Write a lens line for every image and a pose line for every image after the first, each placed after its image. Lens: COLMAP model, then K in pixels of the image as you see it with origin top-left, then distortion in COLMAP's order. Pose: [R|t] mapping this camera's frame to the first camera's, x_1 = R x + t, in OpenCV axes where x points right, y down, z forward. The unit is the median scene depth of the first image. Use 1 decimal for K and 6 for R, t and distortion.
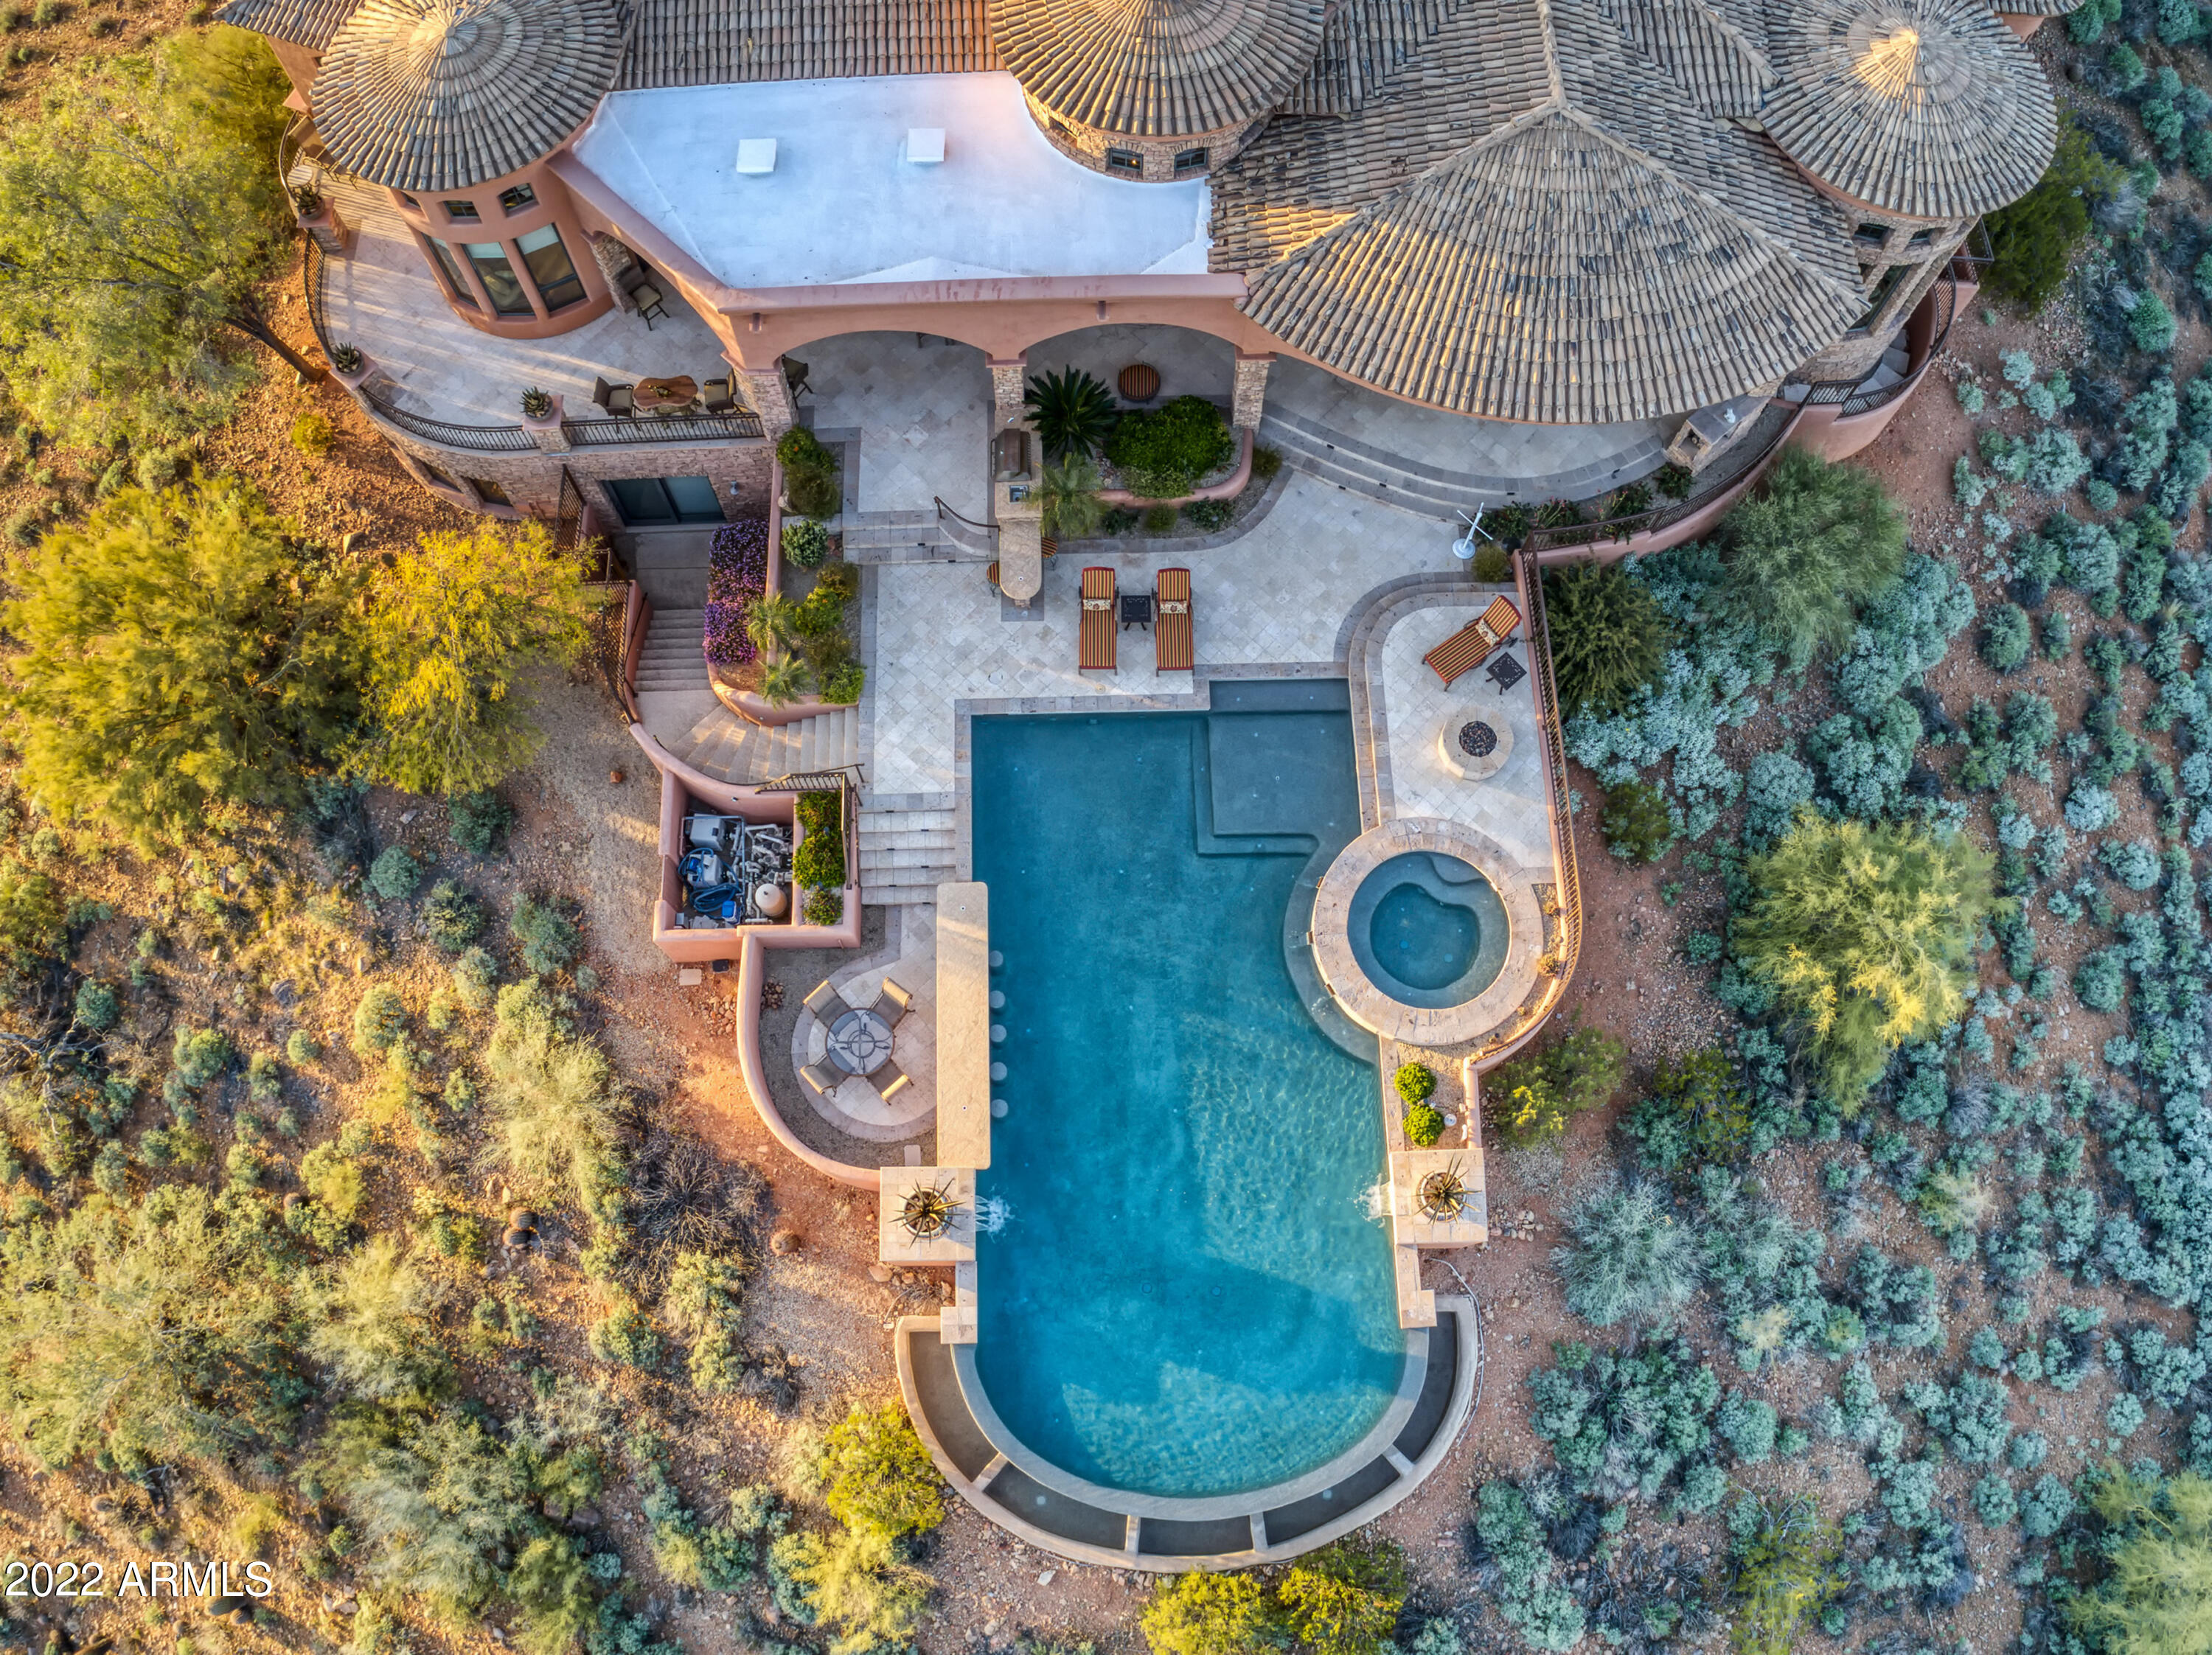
lens RADIAL K [[1605.2, 0, 1094.0], [0, 1605.2, 824.9], [0, 0, 1]] dist [-0.190633, 0.050814]
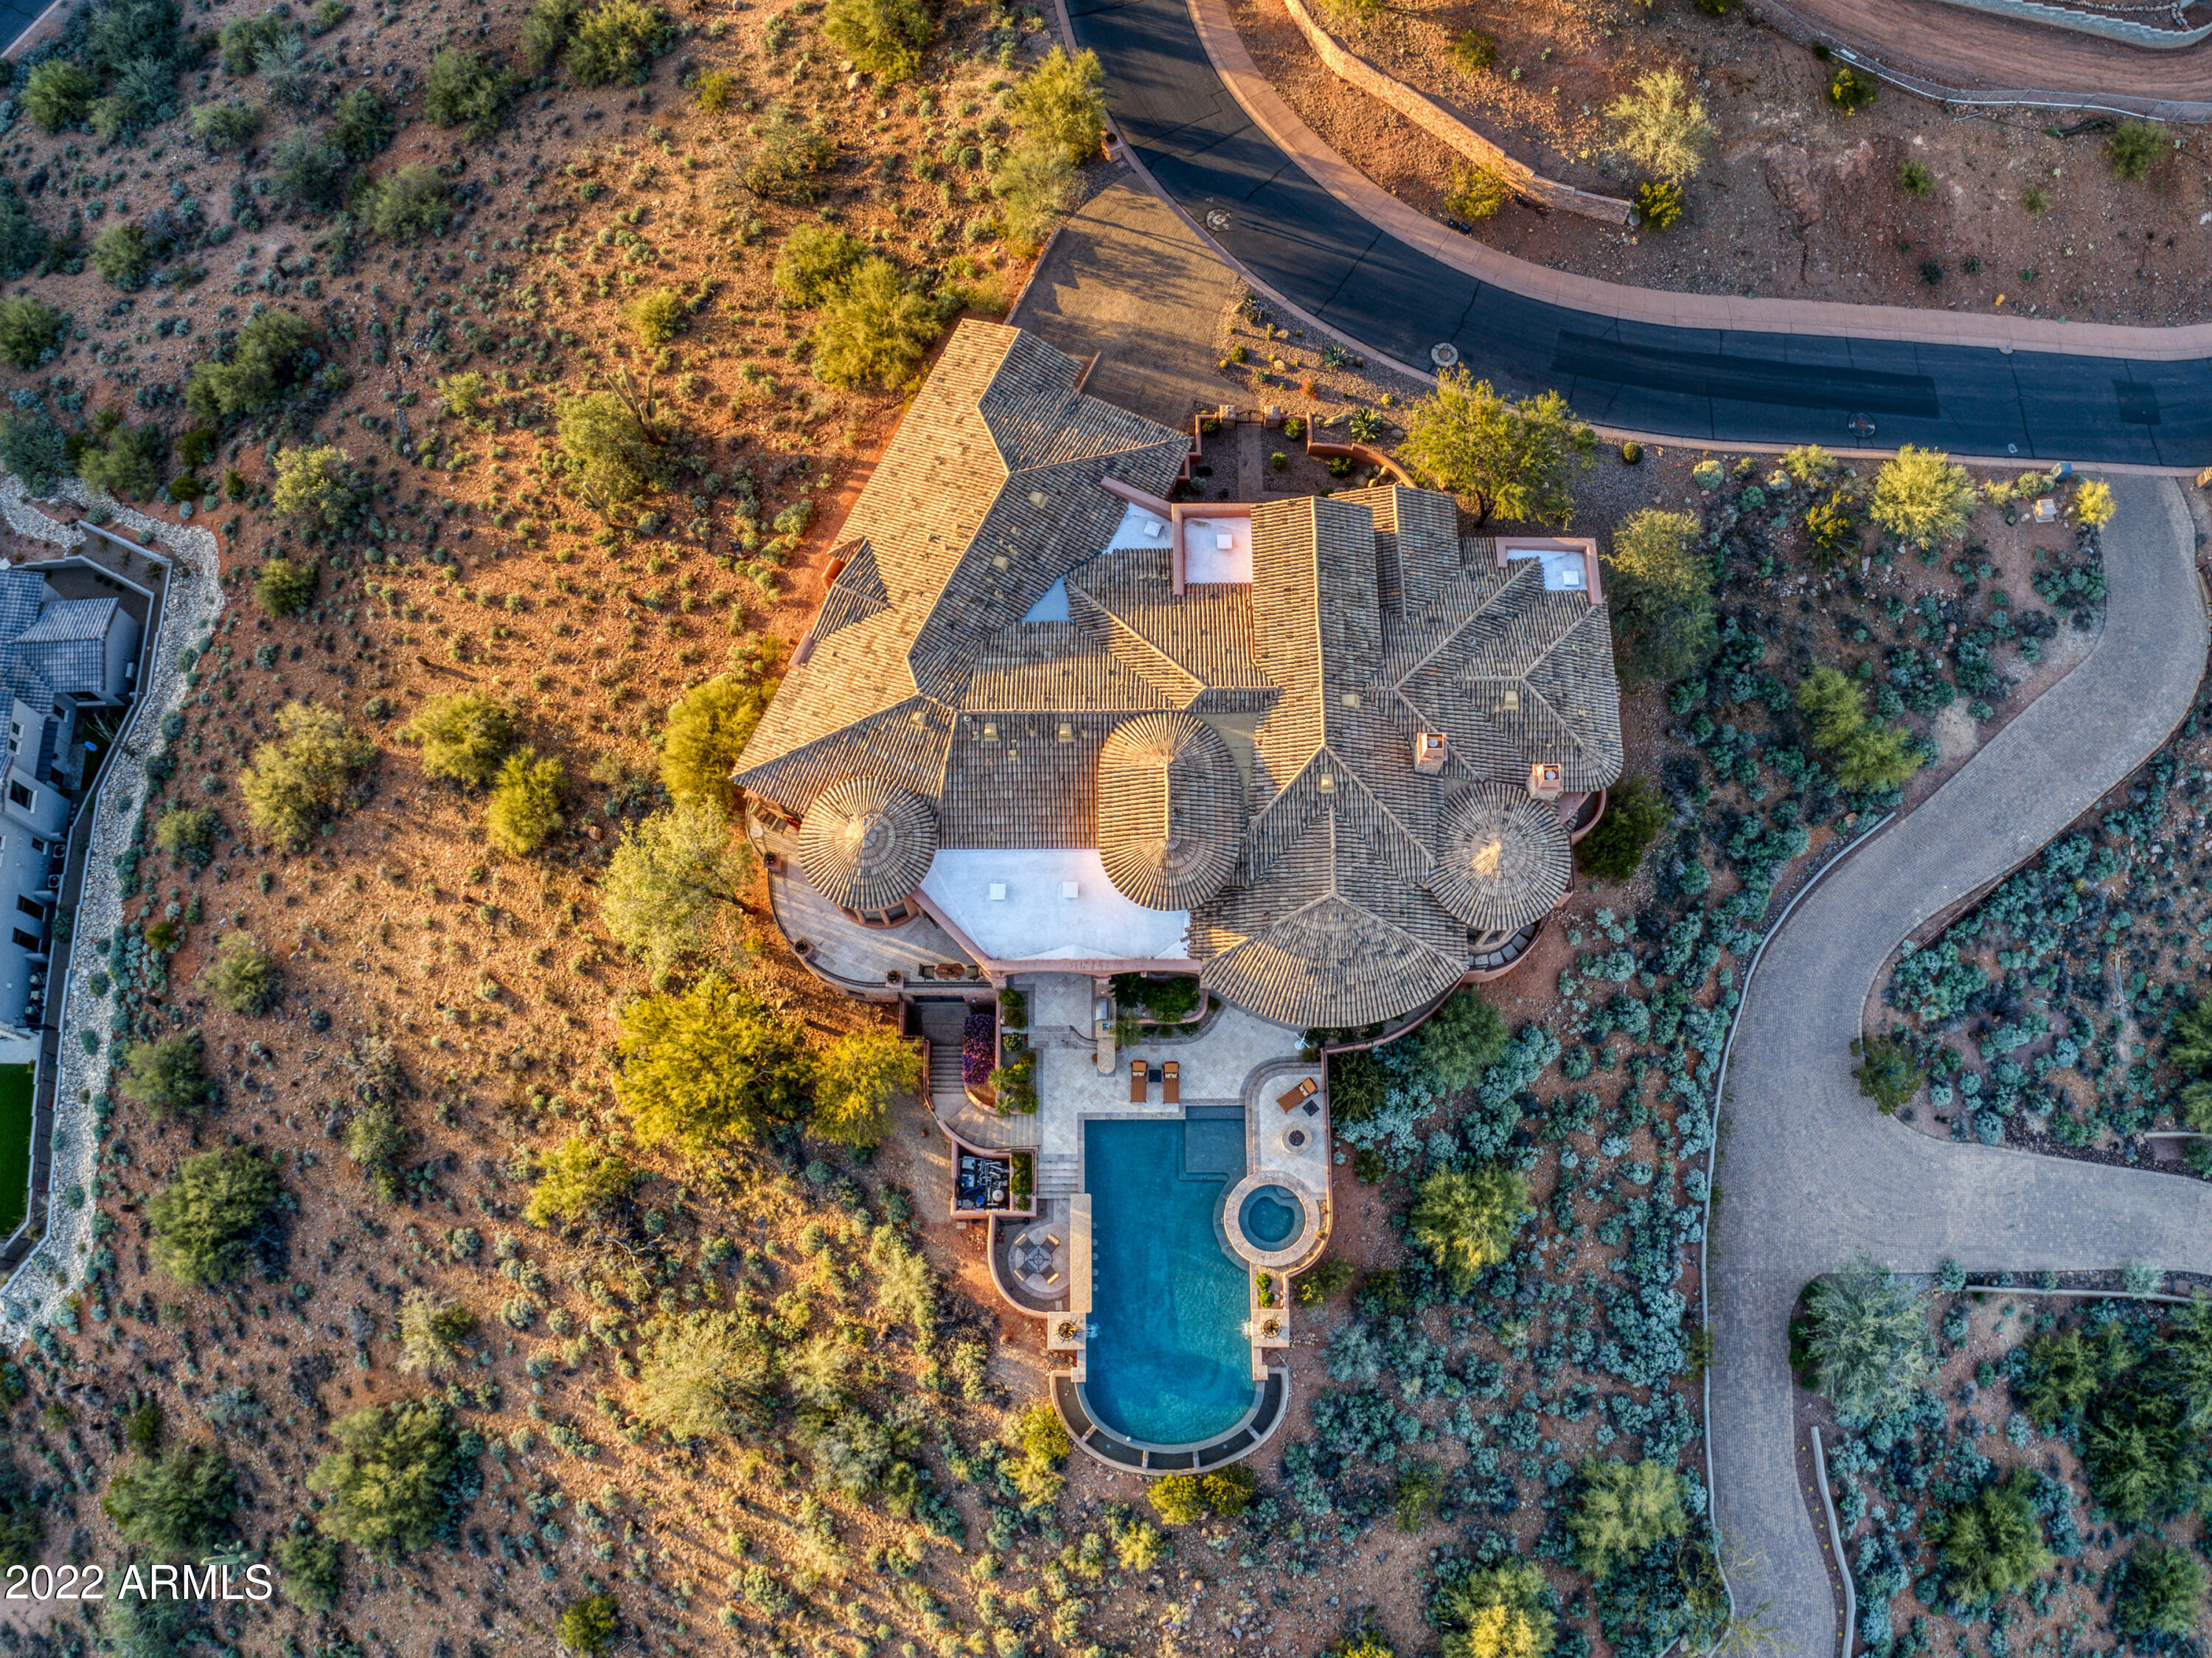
lens RADIAL K [[1683.6, 0, 1106.0], [0, 1683.6, 829.0], [0, 0, 1]] dist [-0.195687, 0.060962]
pose [[0.999788, 0.019216, -0.007423, -0.035180], [-0.019230, 0.999813, -0.001813, -0.500432], [0.007387, 0.001955, 0.999971, -1.488916]]
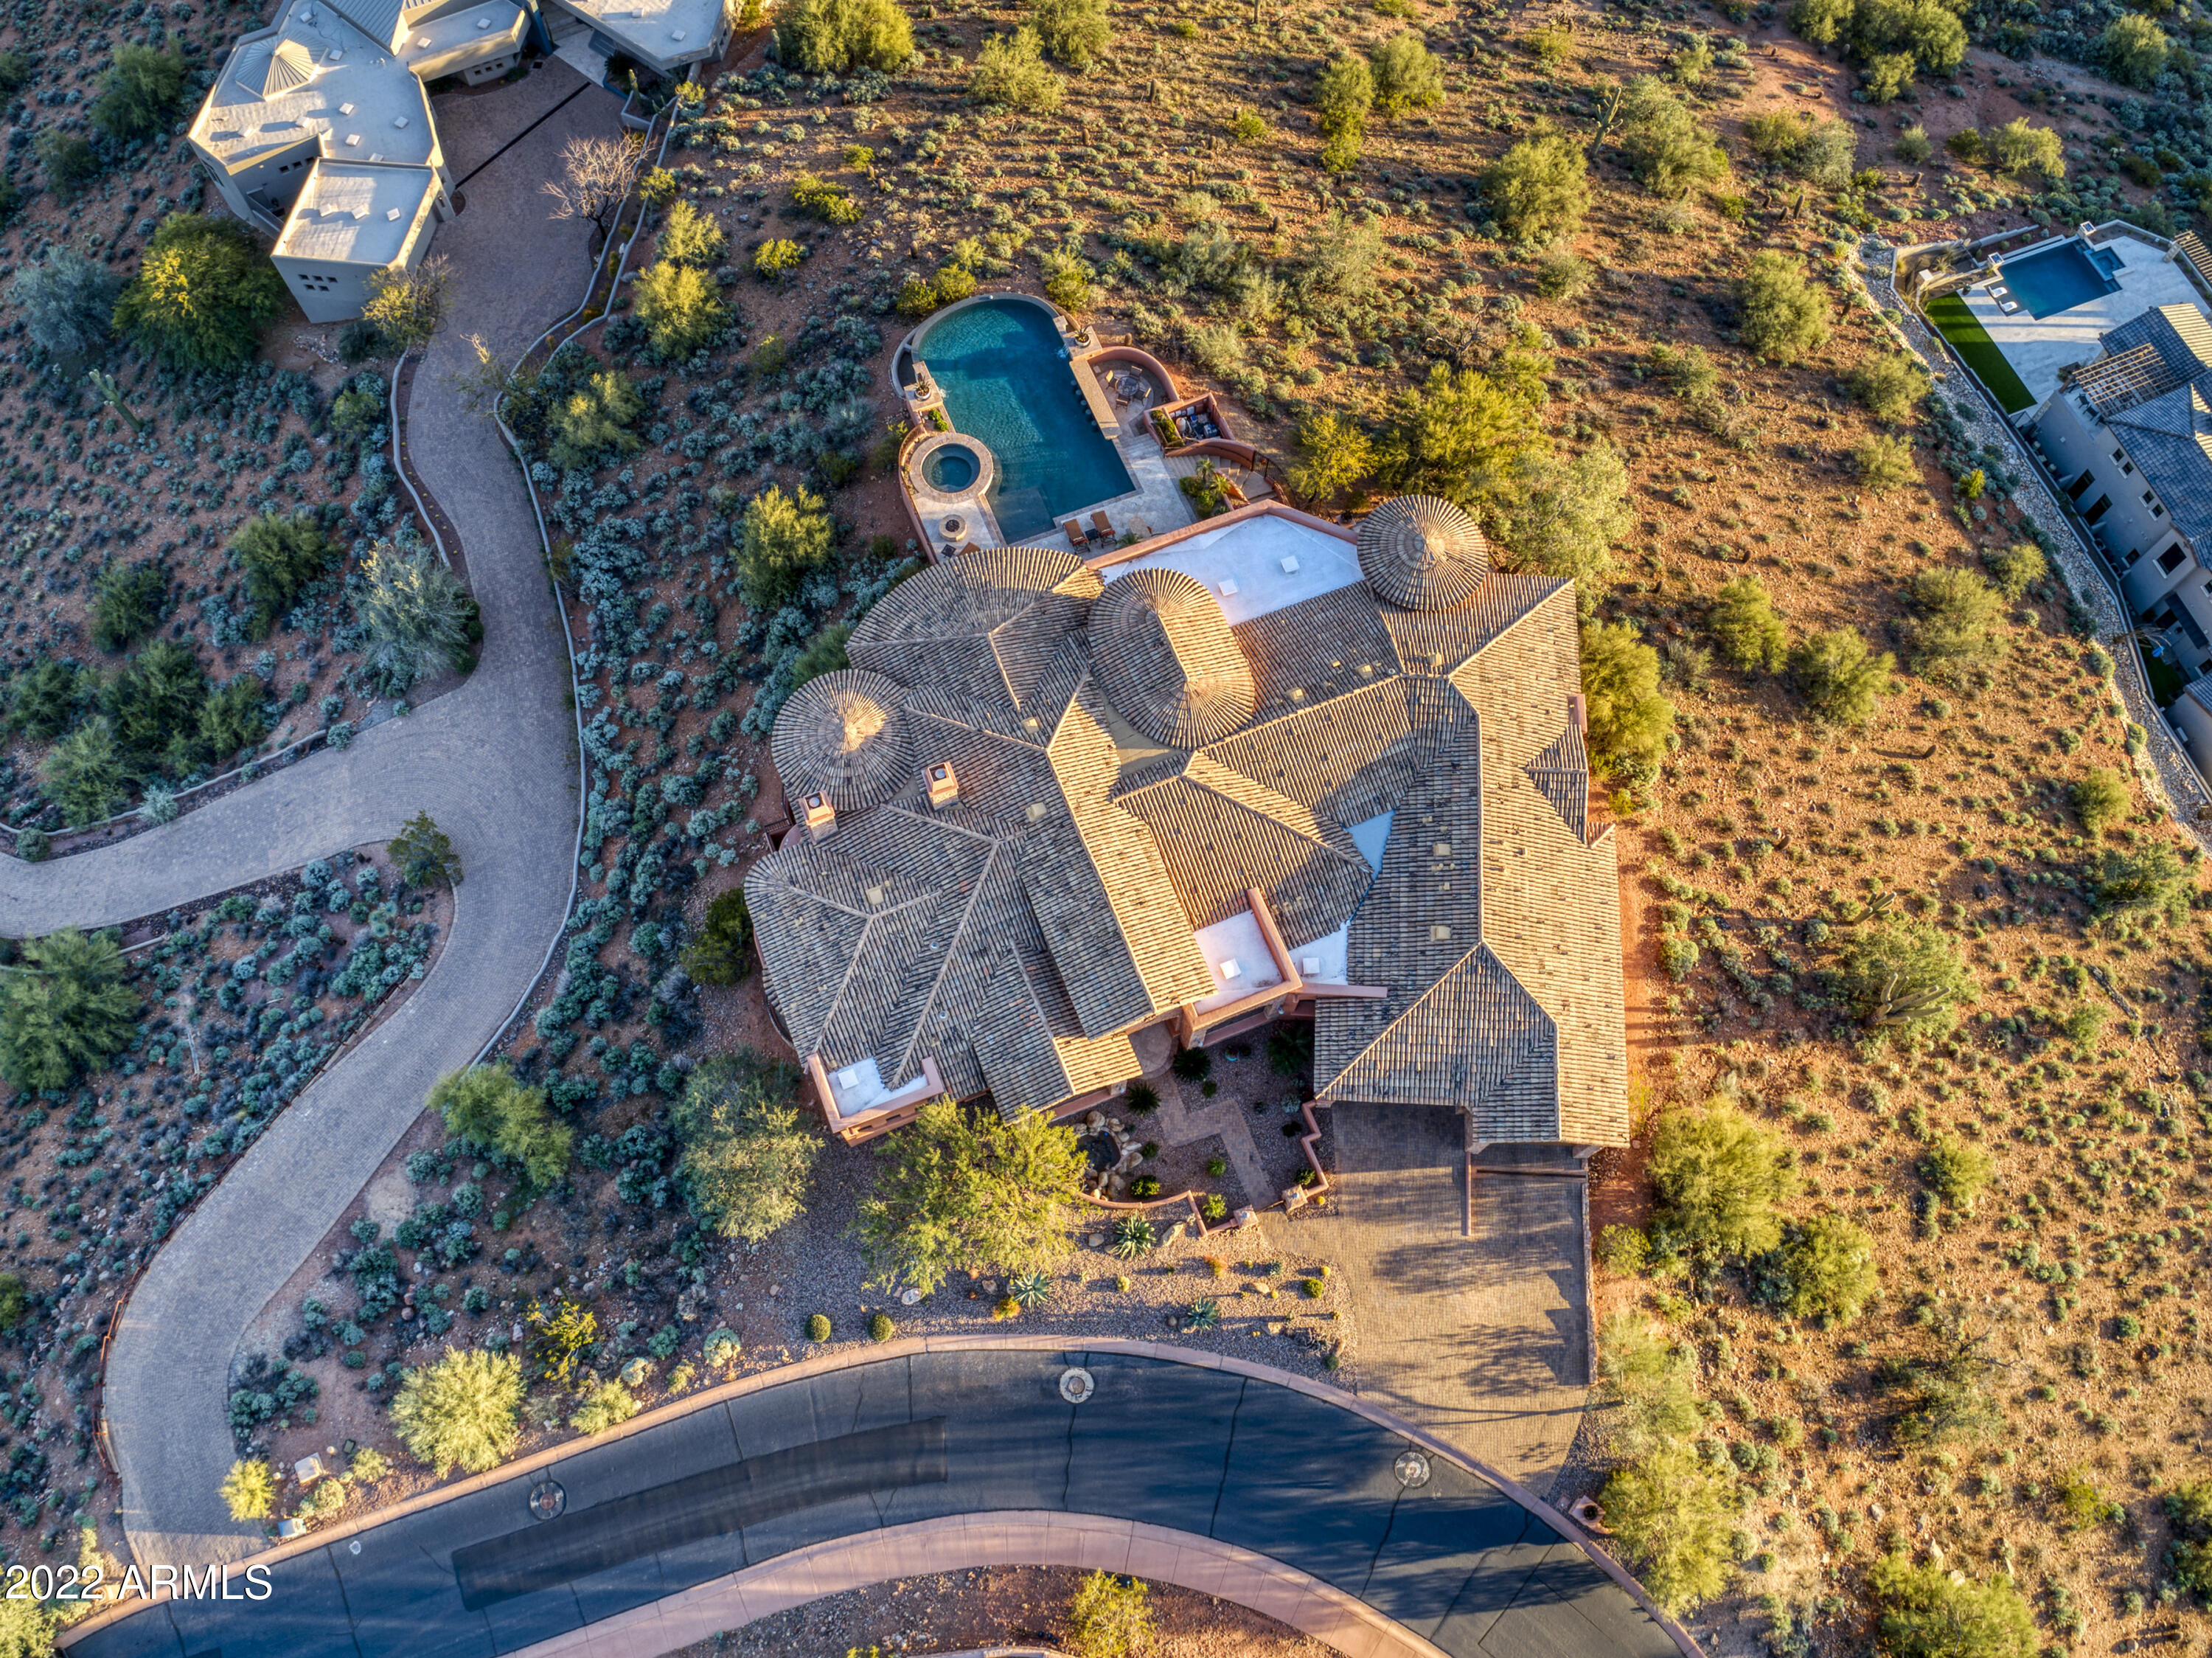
lens RADIAL K [[1605.6, 0, 1094.0], [0, 1605.6, 826.4], [0, 0, 1]] dist [-0.190633, 0.050814]
pose [[-0.936720, 0.330501, -0.115431, 0.485758], [-0.333453, -0.741932, 0.581676, -2.024601], [0.106603, 0.583358, 0.805189, -0.818567]]
